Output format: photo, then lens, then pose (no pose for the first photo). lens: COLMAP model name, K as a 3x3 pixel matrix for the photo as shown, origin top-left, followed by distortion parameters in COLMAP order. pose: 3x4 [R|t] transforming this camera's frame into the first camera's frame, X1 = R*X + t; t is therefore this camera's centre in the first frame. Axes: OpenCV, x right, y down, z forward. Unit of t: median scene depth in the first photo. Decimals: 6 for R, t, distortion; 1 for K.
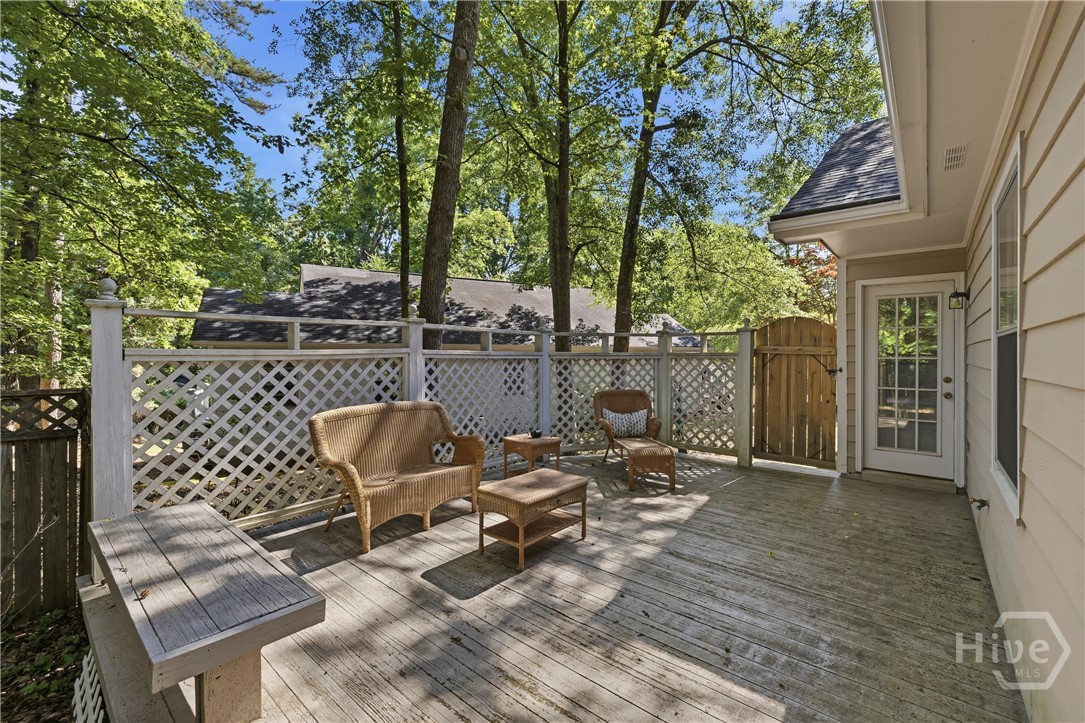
lens RADIAL K [[458.3, 0, 540.7], [0, 458.3, 356.6], [0, 0, 1]] dist [-0.003845, 0.000120]
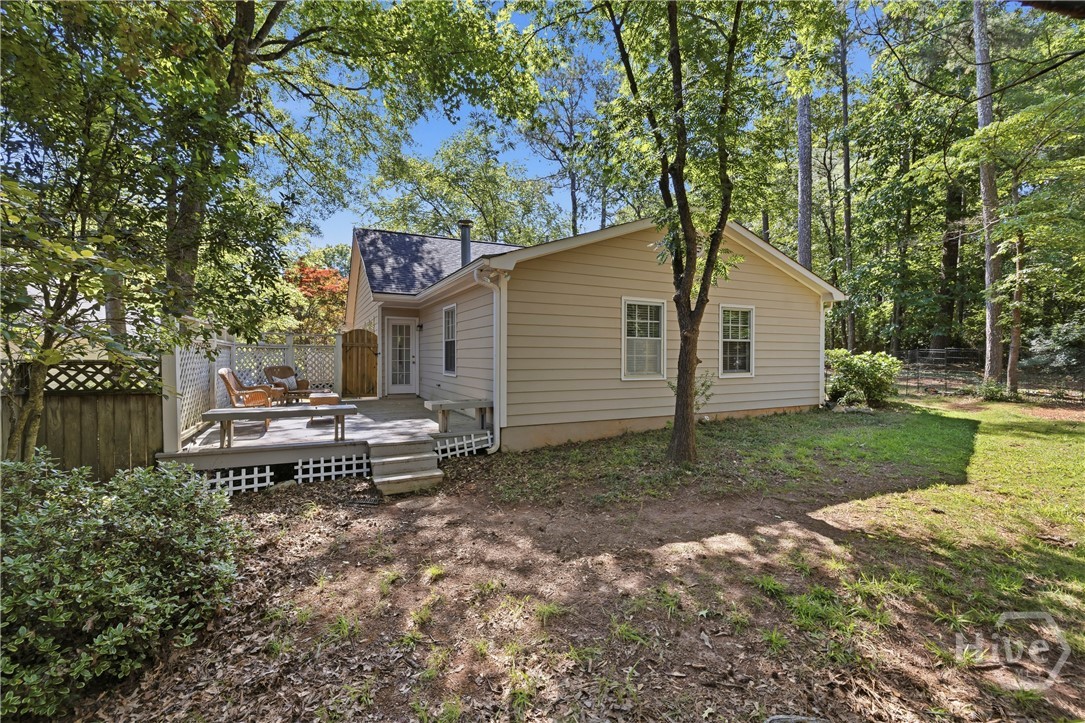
lens RADIAL K [[458.3, 0, 535.9], [0, 458.3, 366.4], [0, 0, 1]] dist [-0.003845, 0.000120]
pose [[0.400256, -0.026552, 0.916019, -1.397699], [0.004642, 0.999626, 0.026947, 0.043113], [-0.916392, -0.006534, 0.400230, -0.802779]]
